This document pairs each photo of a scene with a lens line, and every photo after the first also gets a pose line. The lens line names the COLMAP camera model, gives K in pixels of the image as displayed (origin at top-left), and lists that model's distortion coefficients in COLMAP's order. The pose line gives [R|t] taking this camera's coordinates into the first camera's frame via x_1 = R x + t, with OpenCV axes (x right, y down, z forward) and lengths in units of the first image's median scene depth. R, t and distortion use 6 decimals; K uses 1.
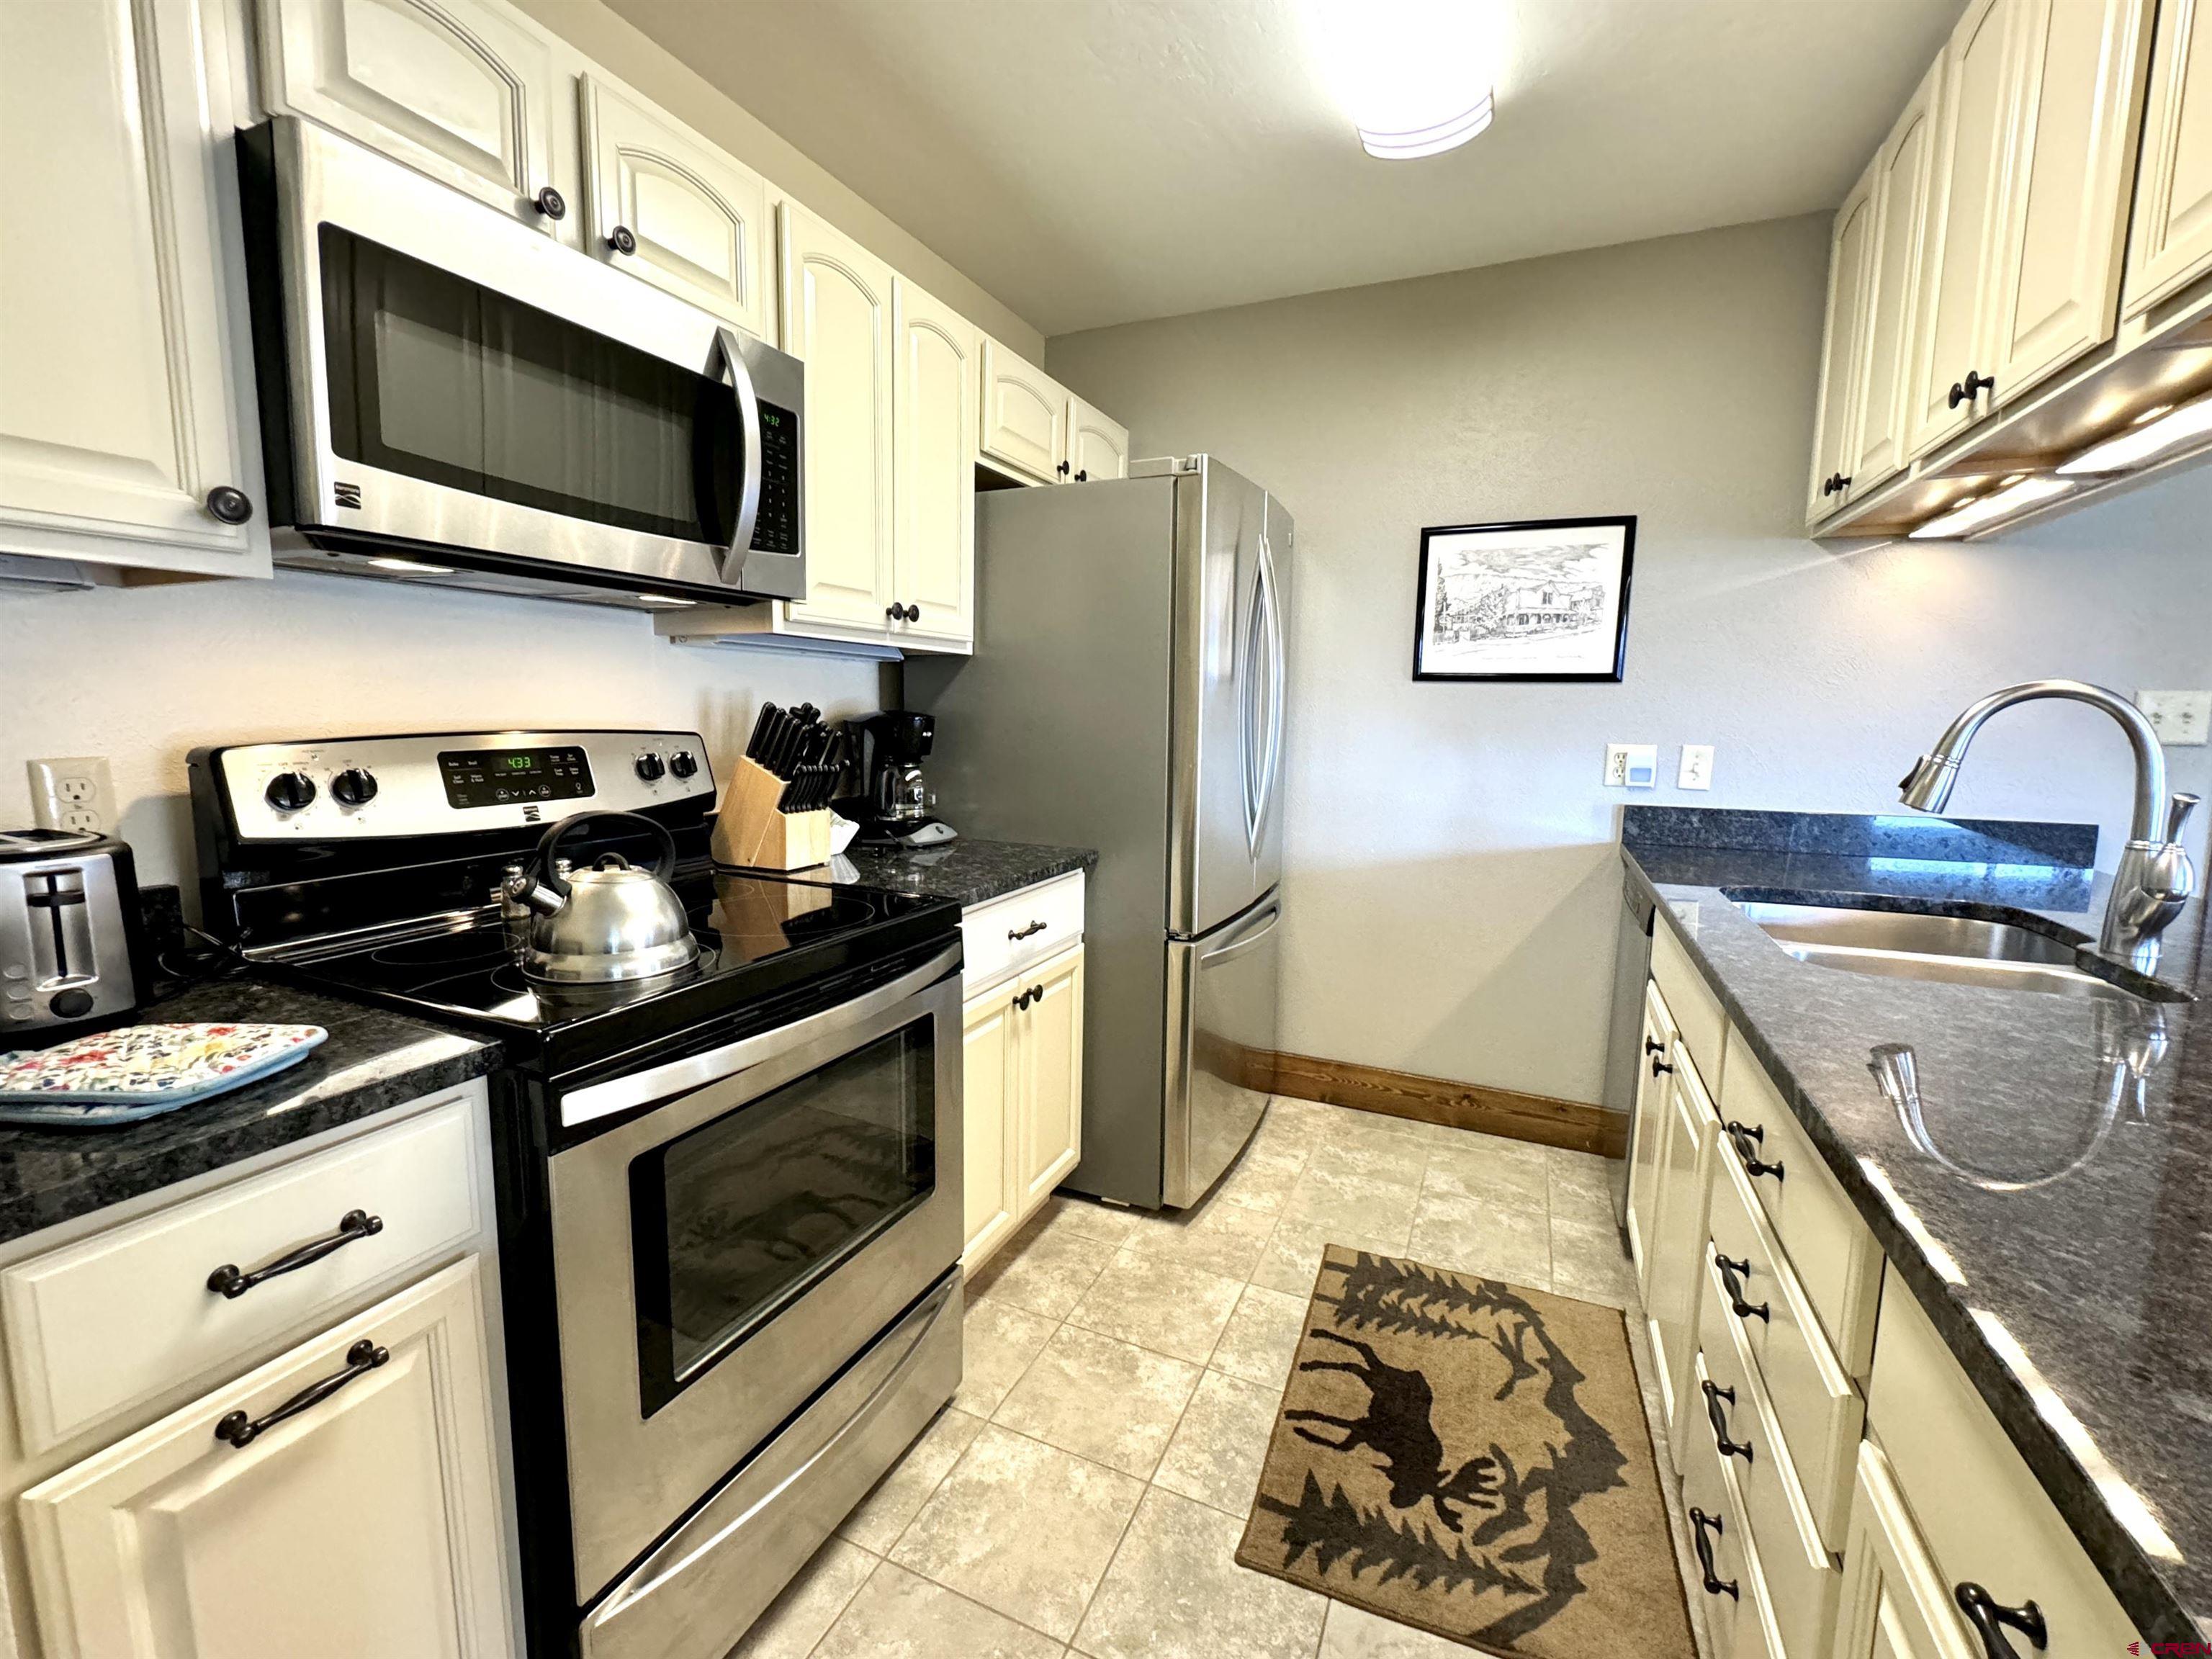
lens RADIAL K [[956.0, 0, 1106.0], [0, 956.0, 829.5], [0, 0, 1]] dist [0.000783, 0.000065]
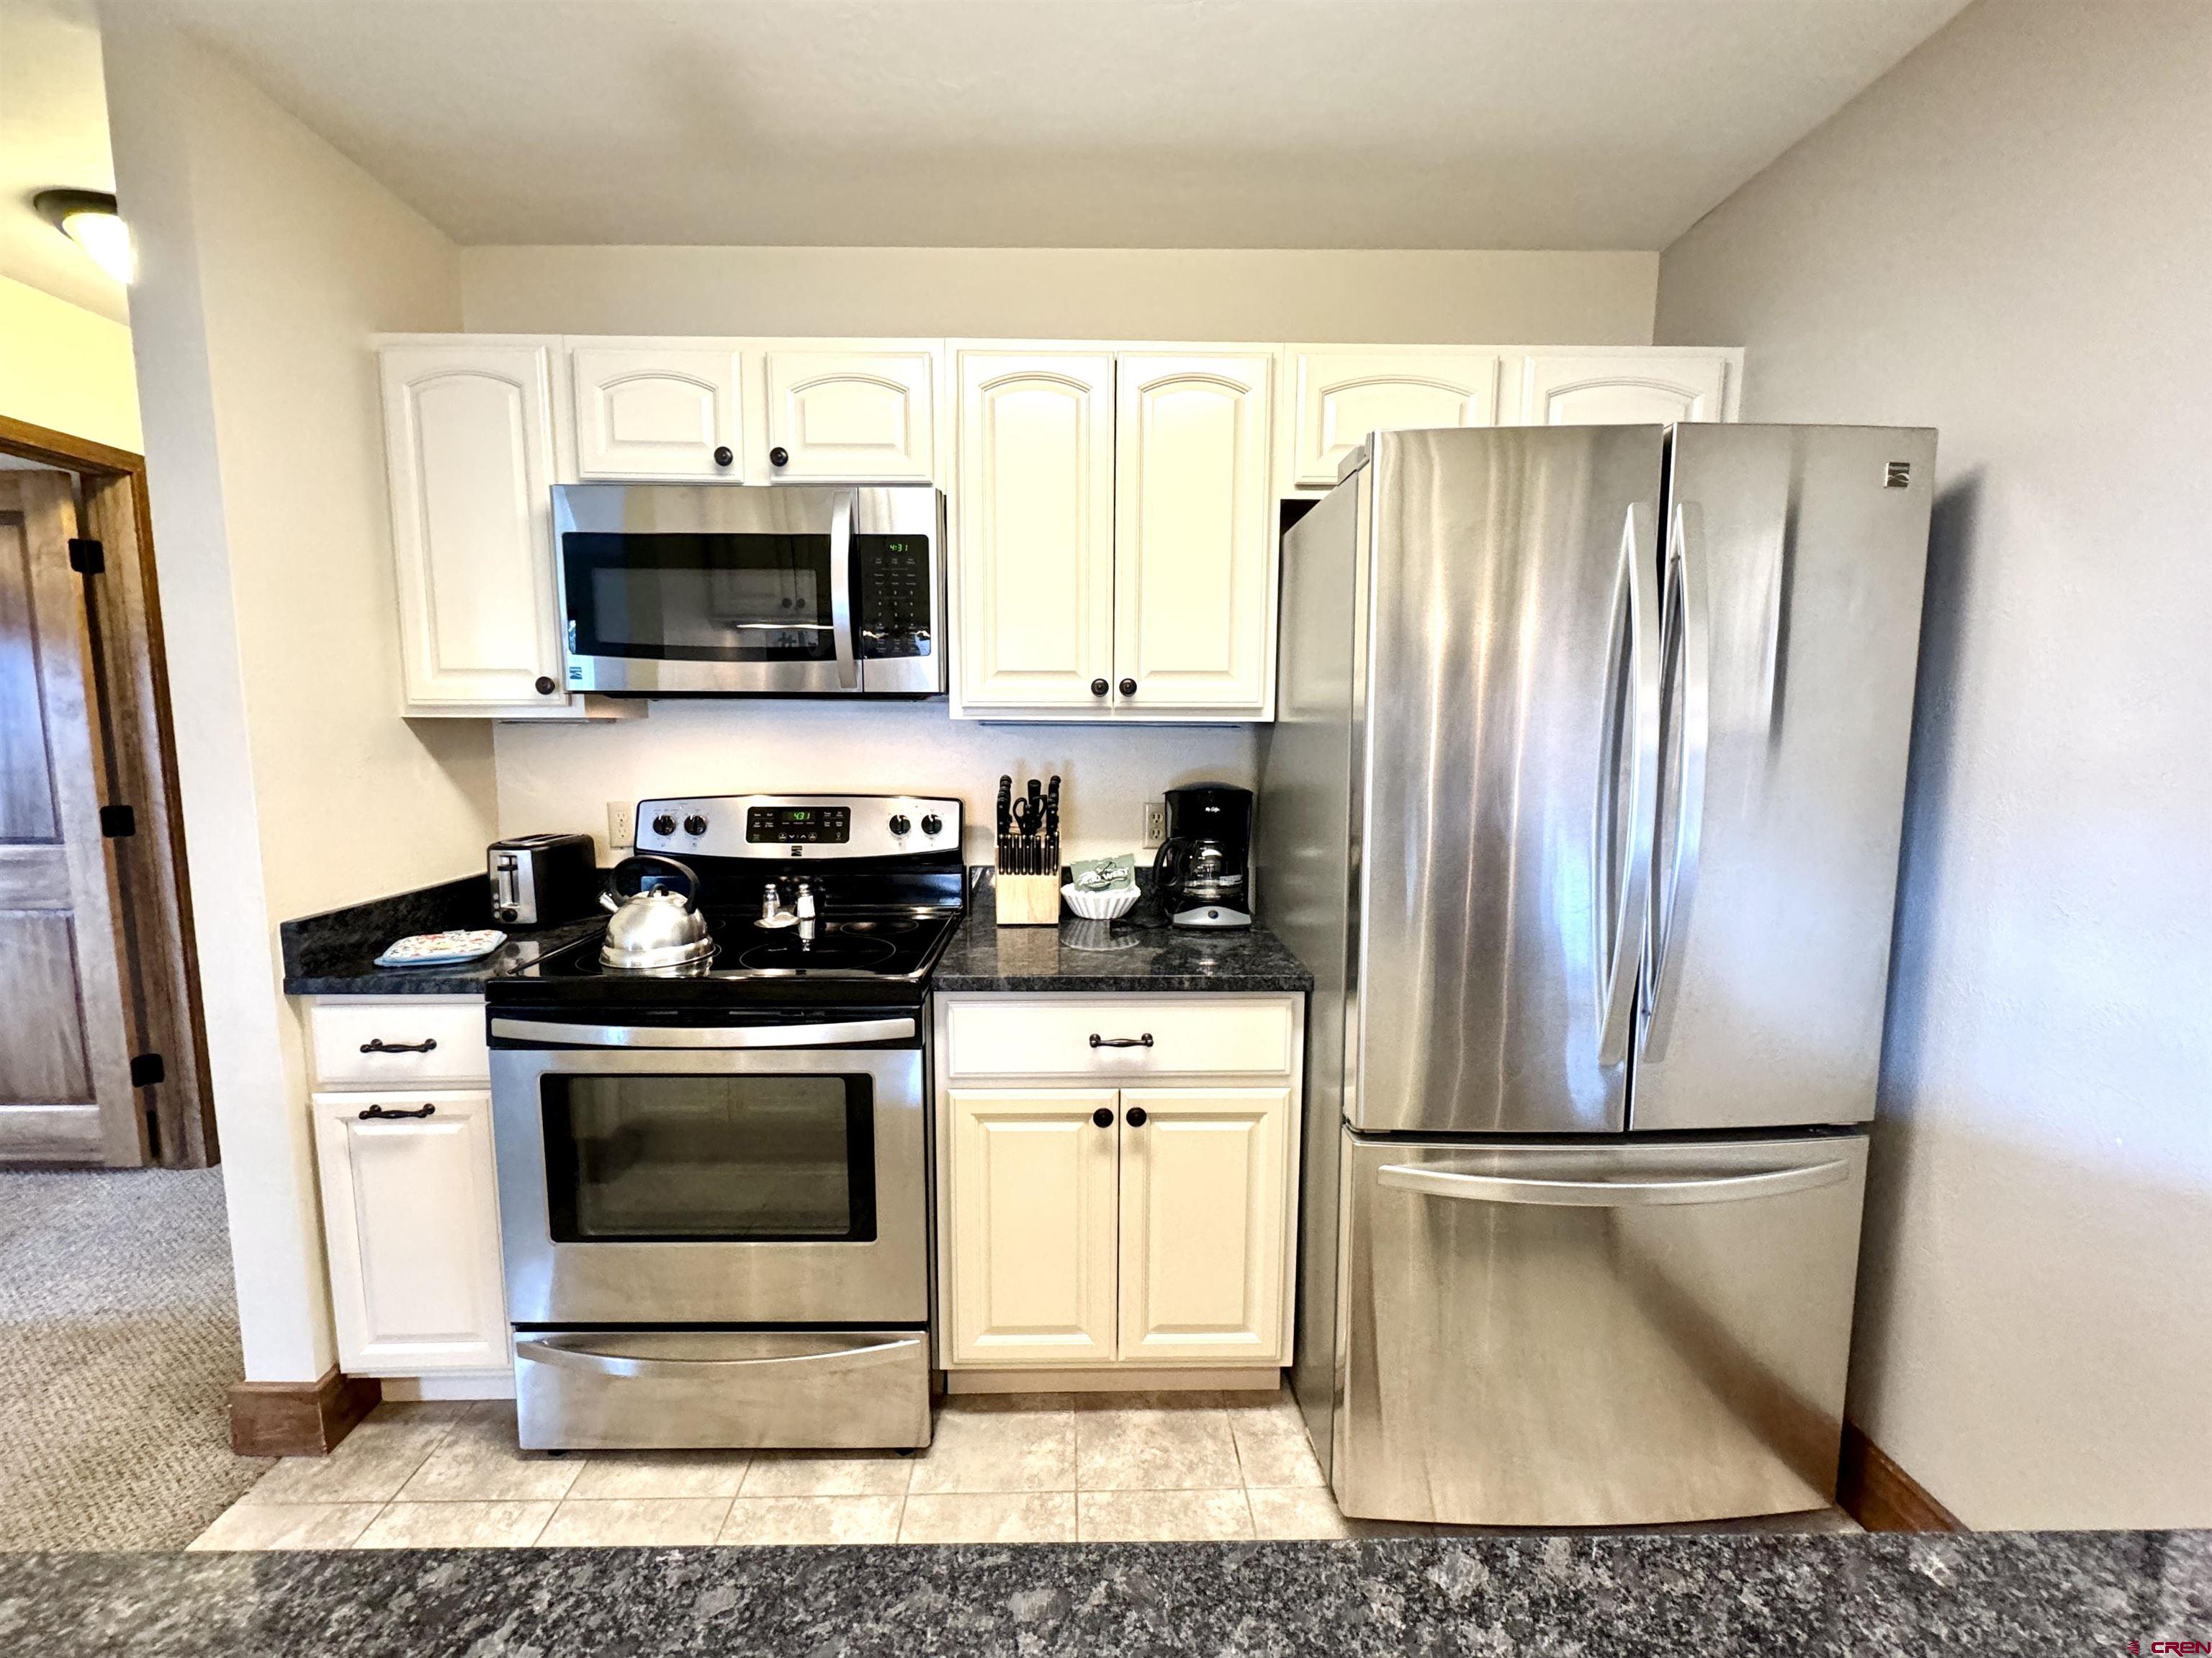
lens RADIAL K [[929.8, 0, 1106.0], [0, 929.8, 829.0], [0, 0, 1]] dist [-0.003660, 0.000120]
pose [[0.427389, 0.090808, -0.899496, 0.825412], [-0.114455, 0.992372, 0.045802, -0.157704], [0.896793, 0.083377, 0.434522, 0.739706]]
